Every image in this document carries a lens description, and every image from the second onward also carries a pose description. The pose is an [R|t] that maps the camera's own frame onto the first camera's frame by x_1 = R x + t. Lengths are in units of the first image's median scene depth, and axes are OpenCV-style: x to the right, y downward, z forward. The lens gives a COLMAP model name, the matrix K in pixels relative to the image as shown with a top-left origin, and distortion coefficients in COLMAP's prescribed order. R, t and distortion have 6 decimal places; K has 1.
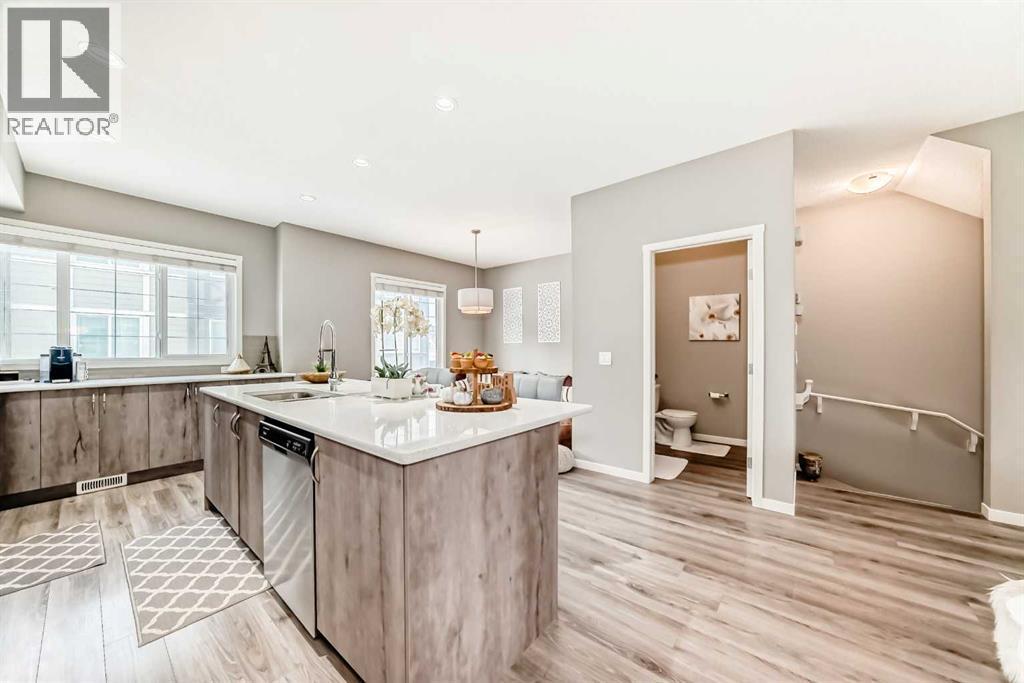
lens RADIAL K [[358.4, 0, 514.0], [0, 358.4, 346.3], [0, 0, 1]] dist [-0.028459, 0.007305]
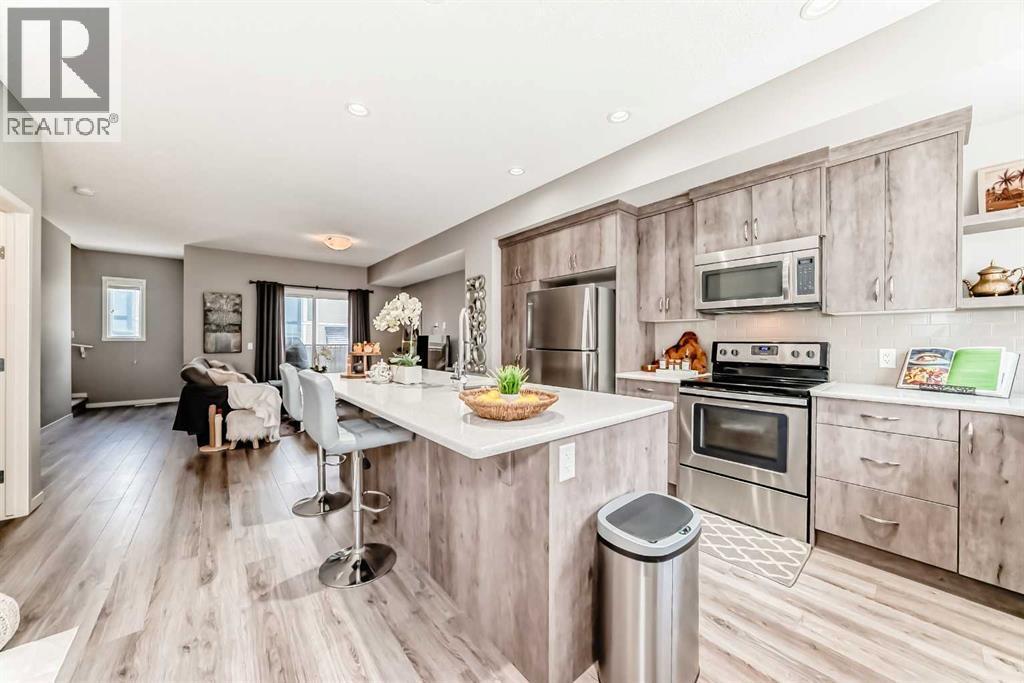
lens RADIAL K [[360.8, 0, 517.3], [0, 360.8, 341.1], [0, 0, 1]] dist [-0.027944, 0.006930]
pose [[-0.982434, 0.001326, 0.186604, -0.472834], [0.000488, 0.999990, -0.004537, 0.007127], [-0.186608, -0.004366, -0.982425, 1.072890]]
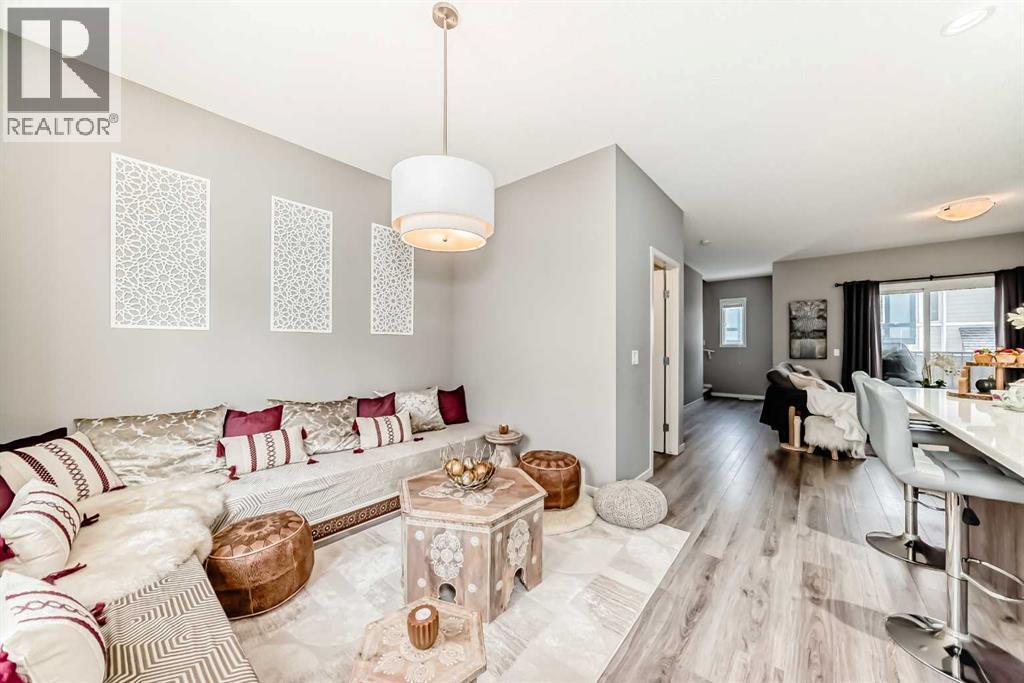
lens RADIAL K [[358.4, 0, 514.0], [0, 358.4, 346.3], [0, 0, 1]] dist [-0.028459, 0.007305]
pose [[0.021853, 0.005038, 0.999749, -0.523283], [-0.005357, 0.999974, -0.004922, 0.009771], [-0.999747, -0.005249, 0.021879, 1.068200]]
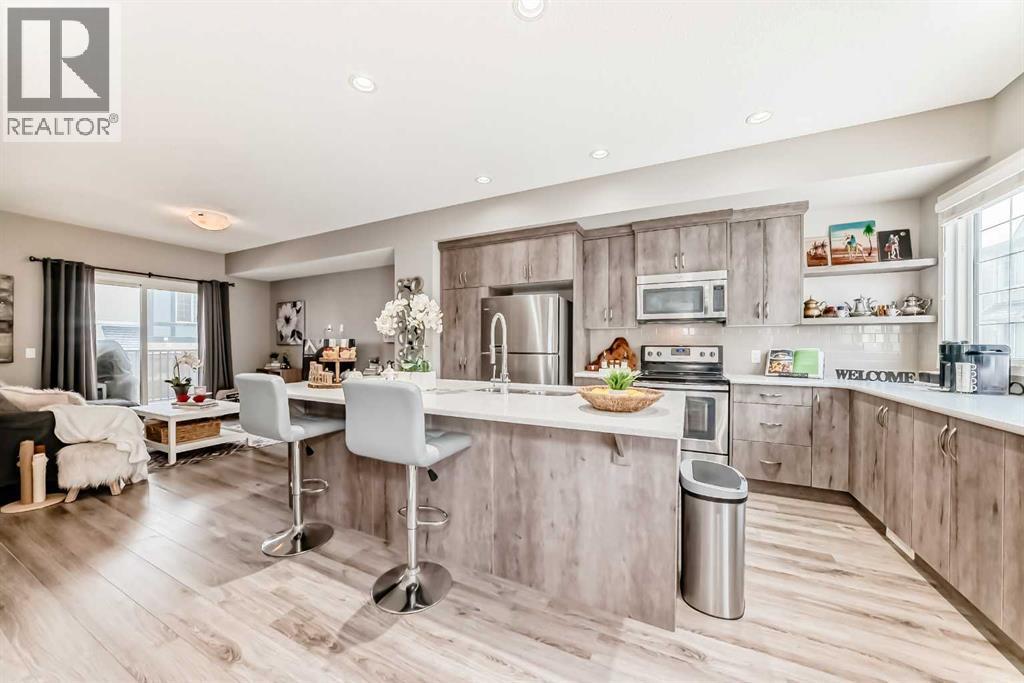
lens RADIAL K [[358.4, 0, 514.0], [0, 358.4, 346.3], [0, 0, 1]] dist [-0.028459, 0.007305]
pose [[-0.974154, 0.003129, -0.225863, -0.204694], [0.003264, 0.999995, -0.000228, 0.006479], [0.225861, -0.000960, -0.974159, 1.098955]]
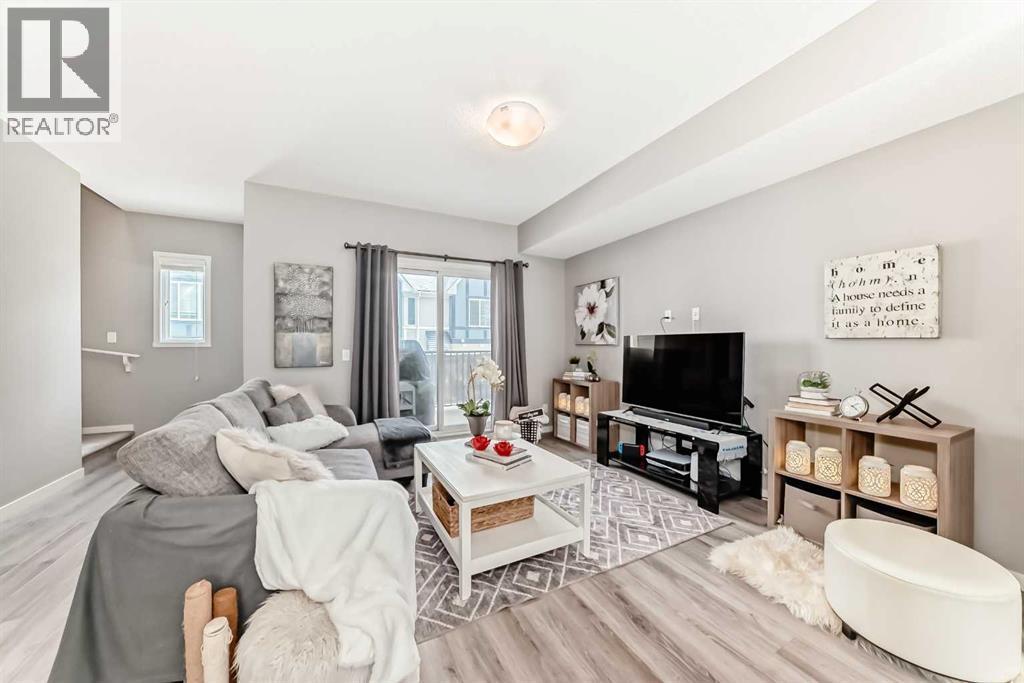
lens RADIAL K [[358.4, 0, 514.0], [0, 358.4, 346.3], [0, 0, 1]] dist [-0.028459, 0.007305]
pose [[-0.915635, 0.003828, 0.401992, 0.197136], [0.002706, 0.999991, -0.003358, 0.003019], [-0.402001, -0.001987, -0.915637, 0.431071]]
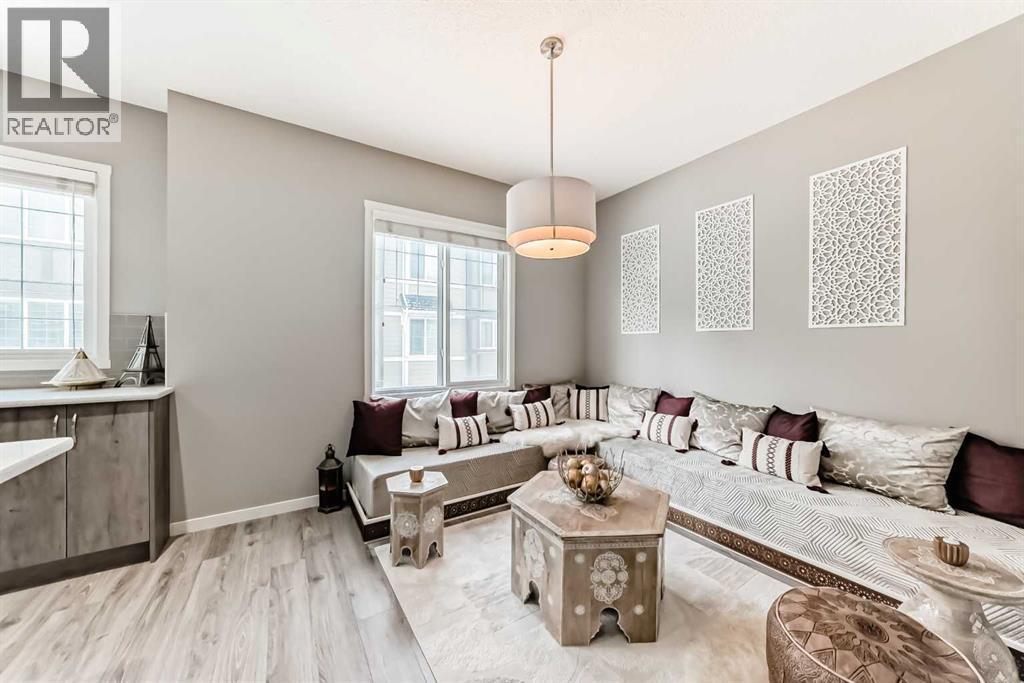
lens RADIAL K [[358.4, 0, 514.0], [0, 358.4, 346.3], [0, 0, 1]] dist [-0.028459, 0.007305]
pose [[0.952124, 0.011269, -0.305504, -0.028432], [-0.007720, 0.999888, 0.012824, 0.005507], [0.305614, -0.009851, 0.952104, 0.709169]]
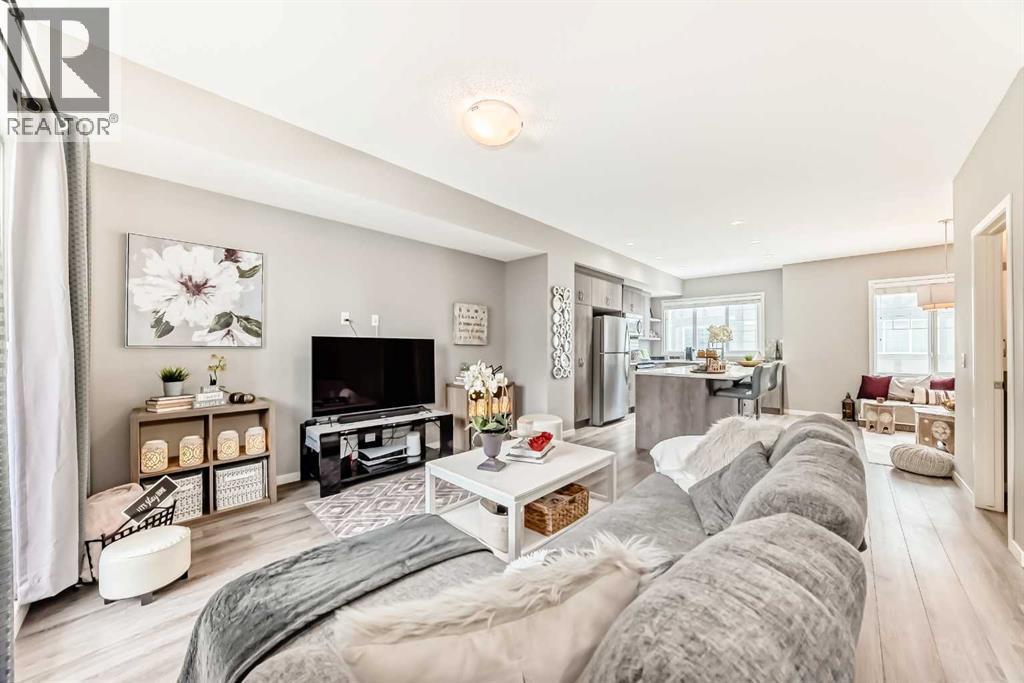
lens RADIAL K [[358.4, 0, 514.0], [0, 358.4, 346.3], [0, 0, 1]] dist [-0.028459, 0.007305]
pose [[-0.083226, -0.000540, -0.996531, 1.006773], [0.002858, 0.999996, -0.000780, -0.003190], [0.996527, -0.002913, -0.083224, -0.028300]]
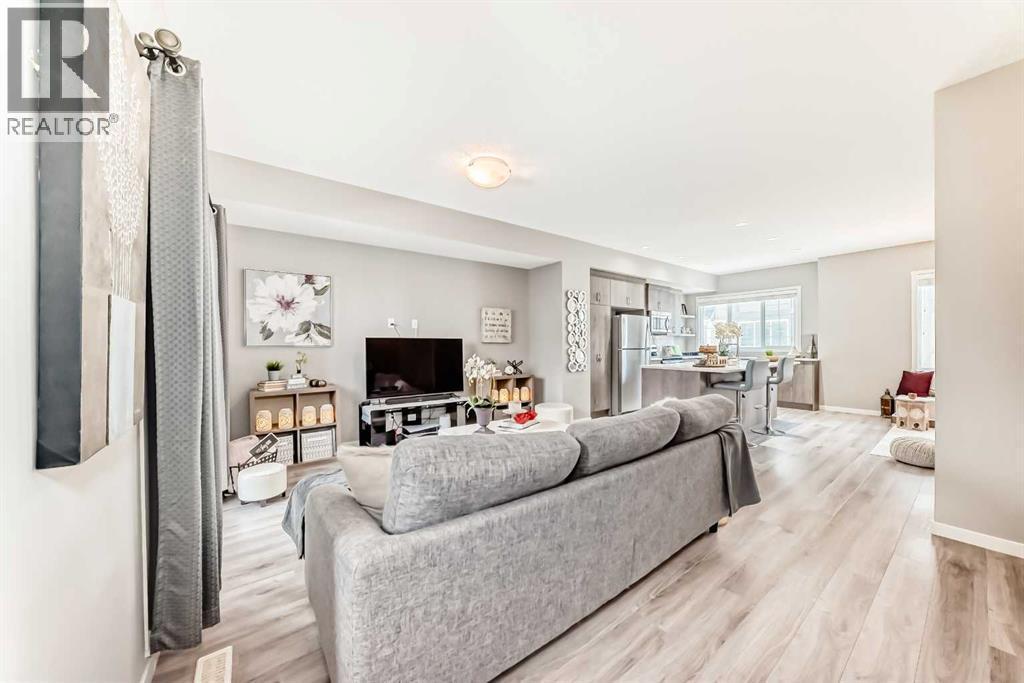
lens RADIAL K [[358.4, 0, 514.0], [0, 358.4, 346.3], [0, 0, 1]] dist [-0.028459, 0.007305]
pose [[-0.242632, 0.008536, -0.970081, 1.154626], [0.011848, 0.999913, 0.005835, -0.003052], [0.970046, -0.010078, -0.242711, 0.122003]]
